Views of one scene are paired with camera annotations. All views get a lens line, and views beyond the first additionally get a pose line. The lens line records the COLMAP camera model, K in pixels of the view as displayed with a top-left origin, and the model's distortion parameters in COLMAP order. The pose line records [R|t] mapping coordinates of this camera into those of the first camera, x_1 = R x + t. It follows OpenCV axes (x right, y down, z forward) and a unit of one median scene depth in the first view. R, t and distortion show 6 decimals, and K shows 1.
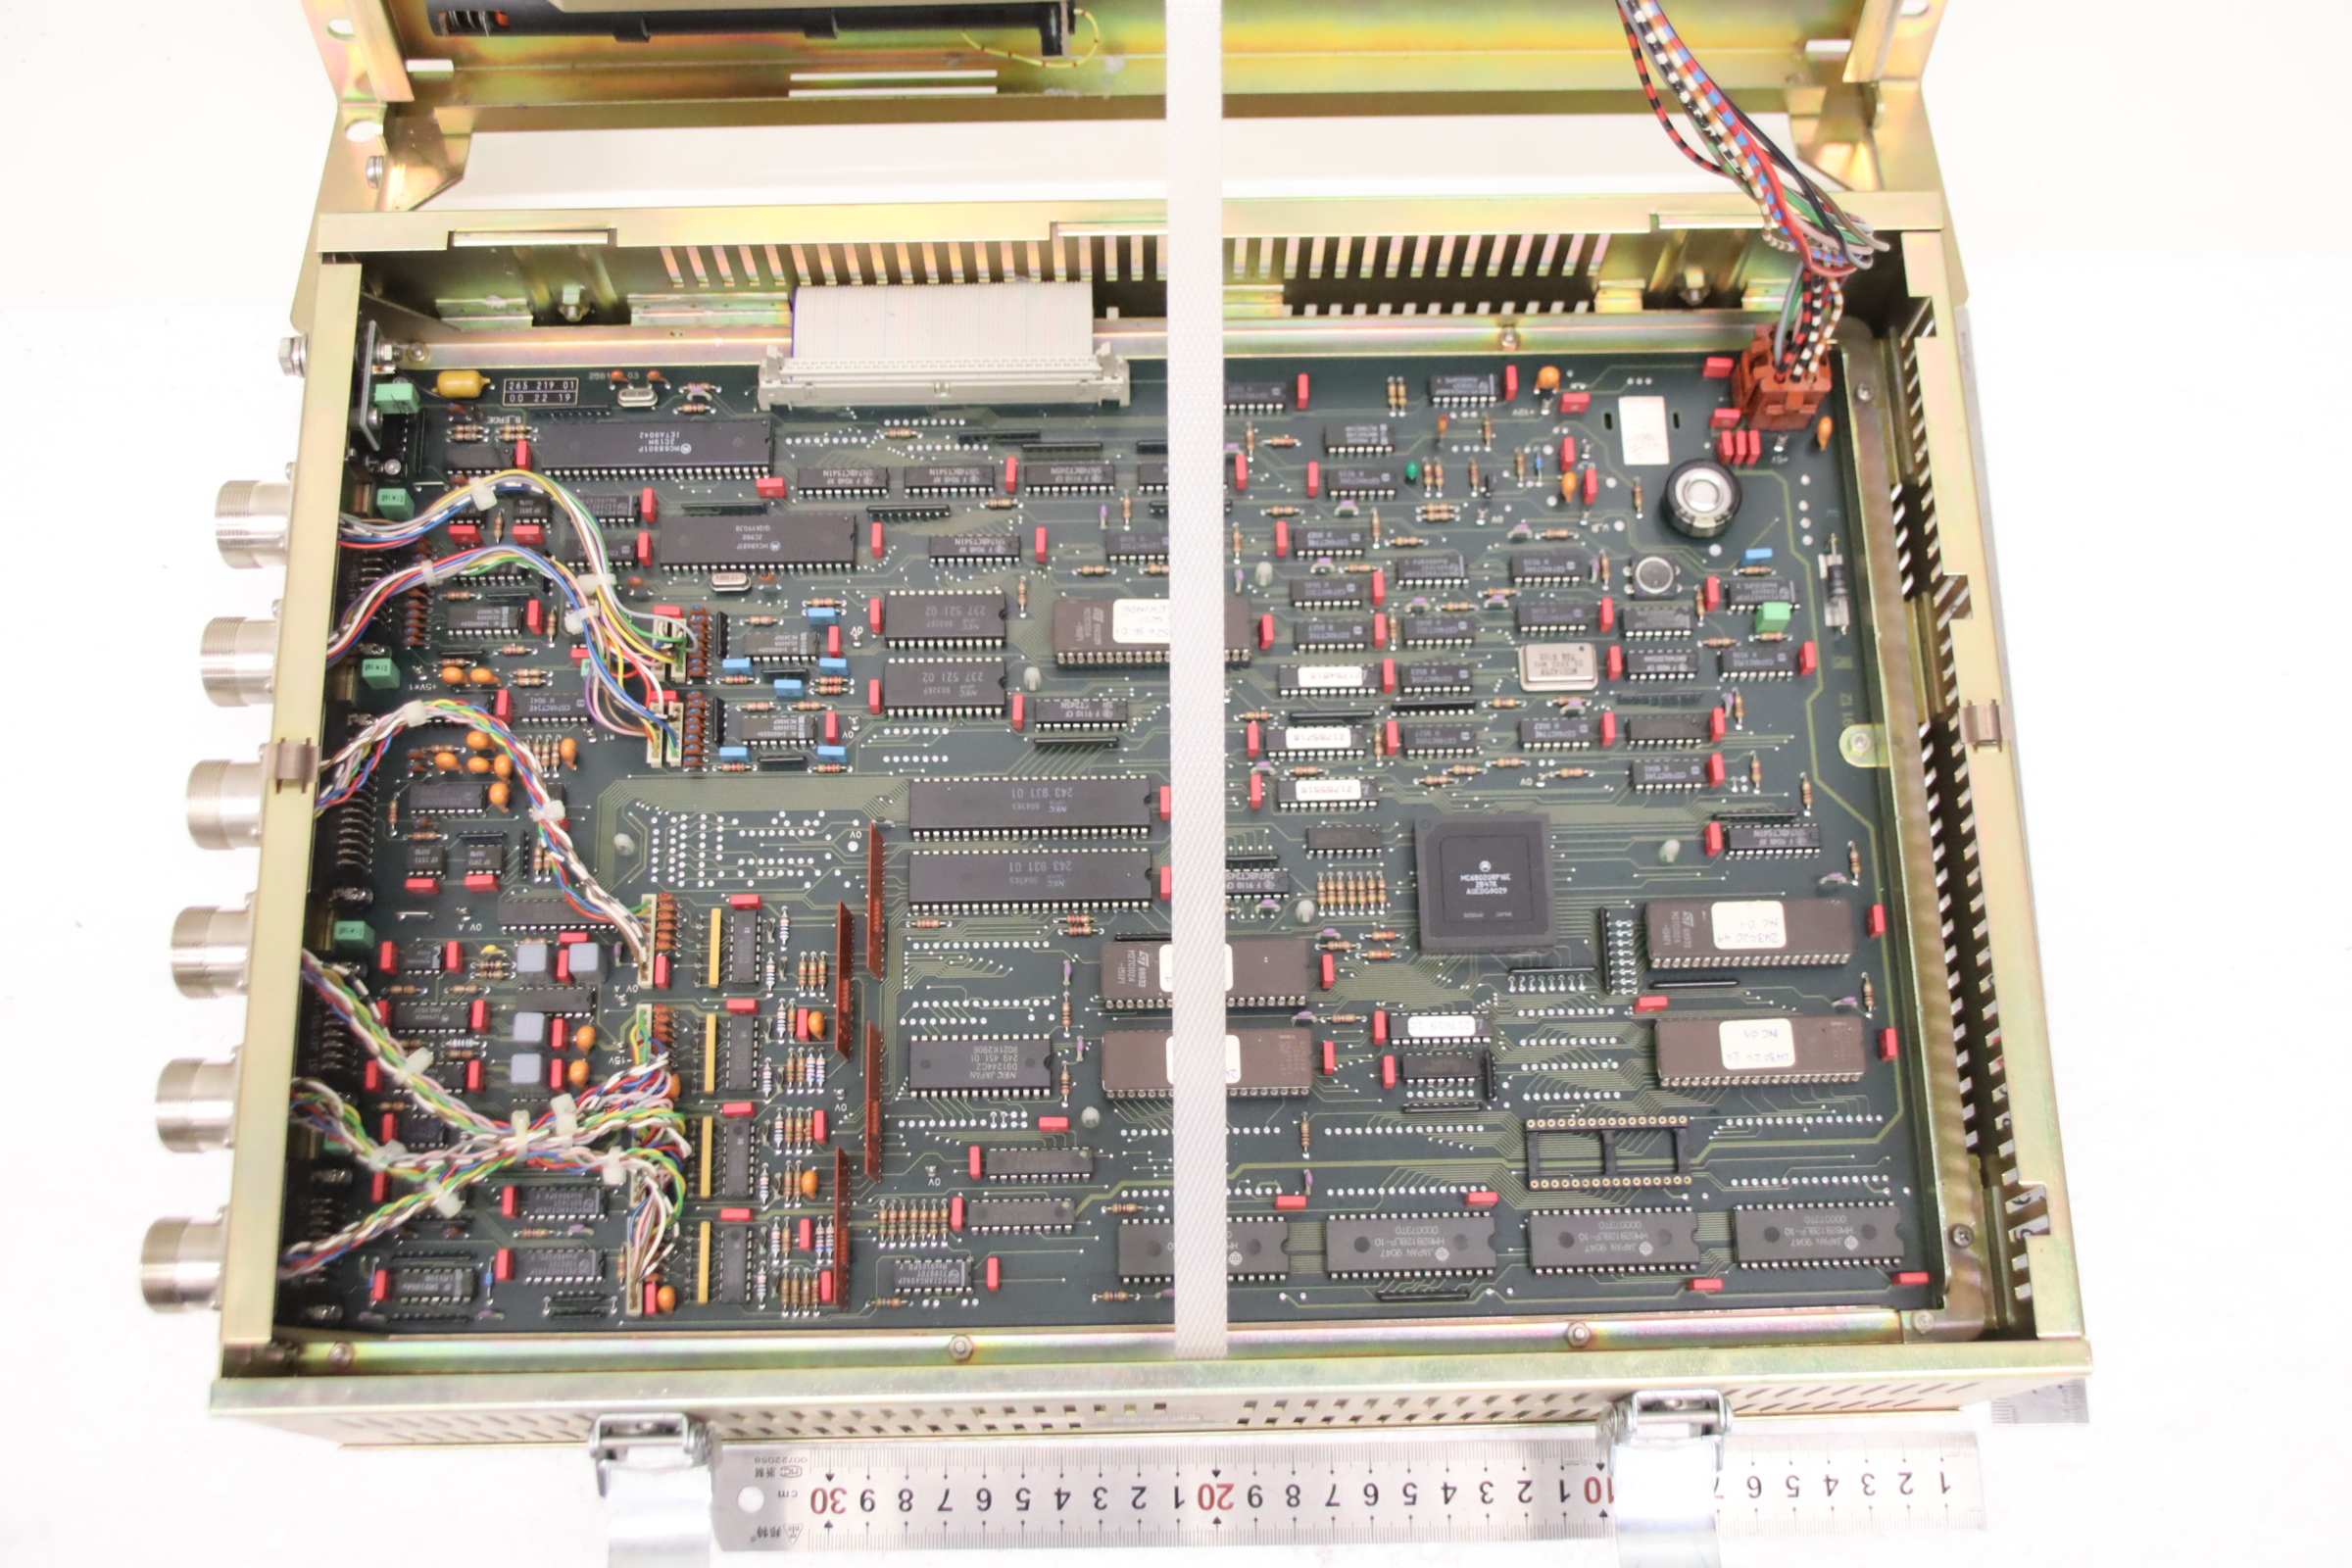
lens RADIAL K [[2524.7, 0, 1185.3], [0, 2524.7, 783.2], [0, 0, 1]] dist [-0.051425, 0.000000]
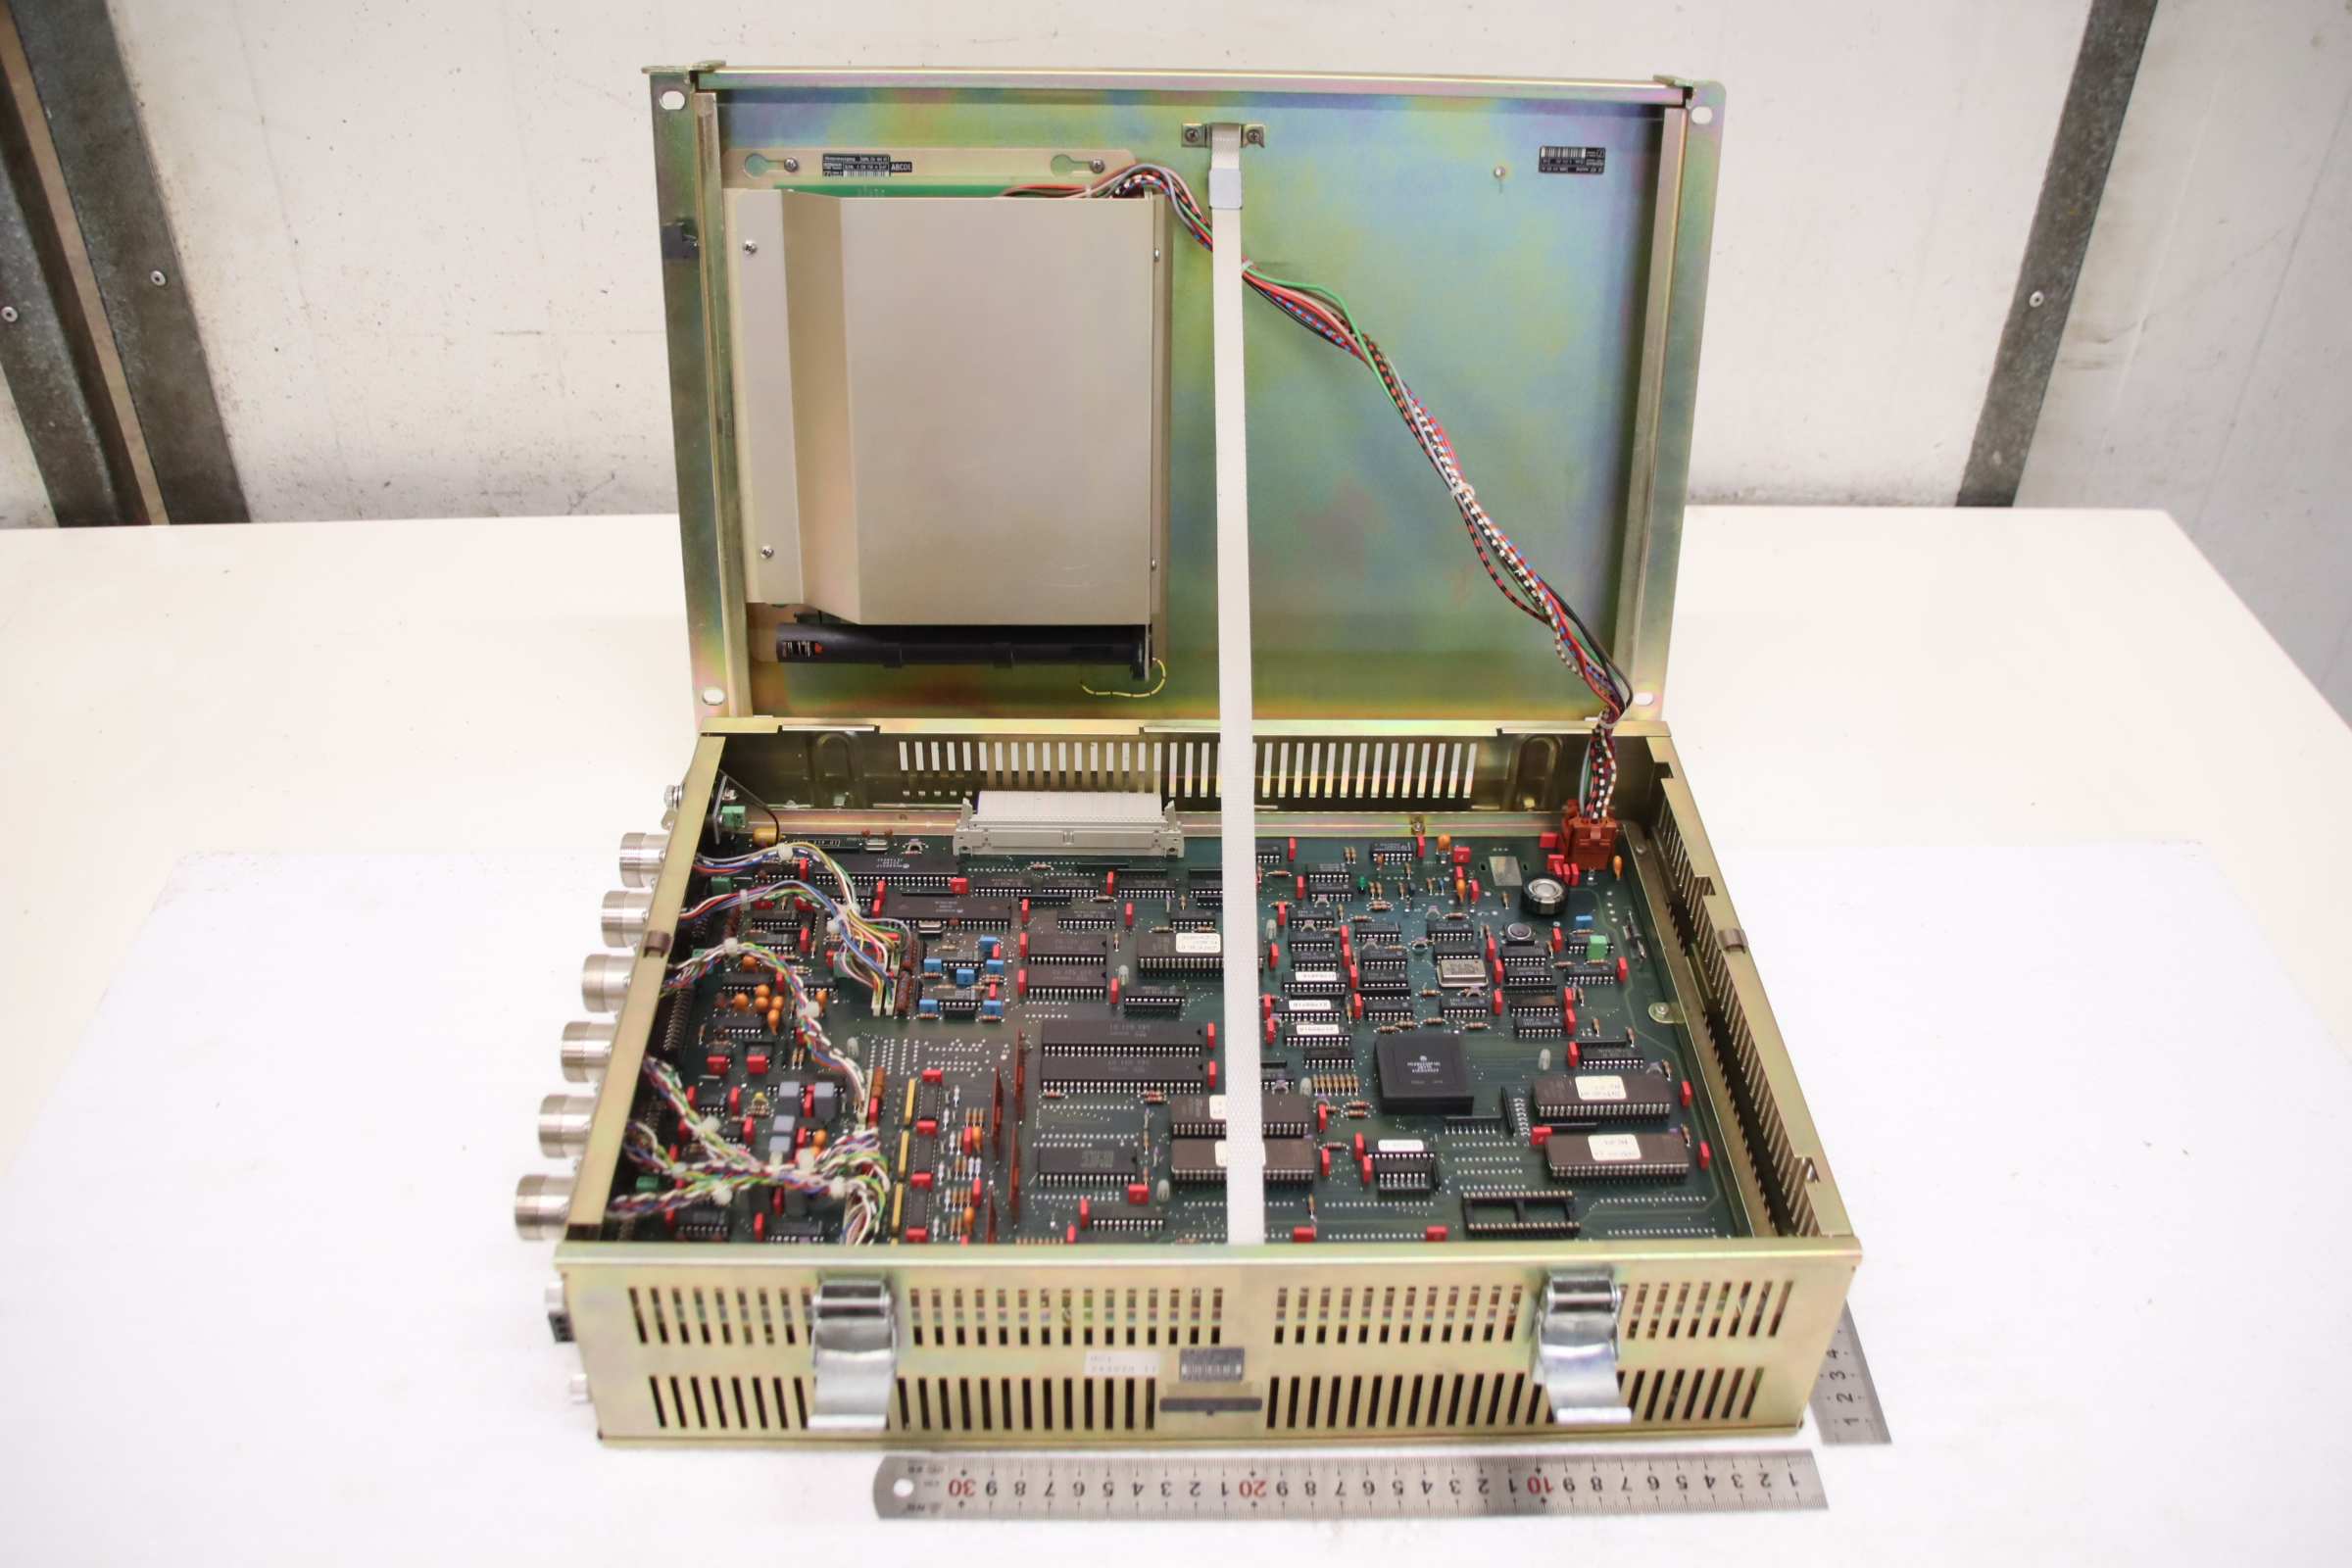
lens RADIAL K [[1969.1, 0, 1204.8], [0, 1969.1, 774.1], [0, 0, 1]] dist [-0.082252, -0.026907]
pose [[0.999863, 0.004253, 0.015966, -0.031663], [0.005519, 0.824839, -0.565340, 0.555770], [-0.015573, 0.565351, 0.824703, -0.065526]]
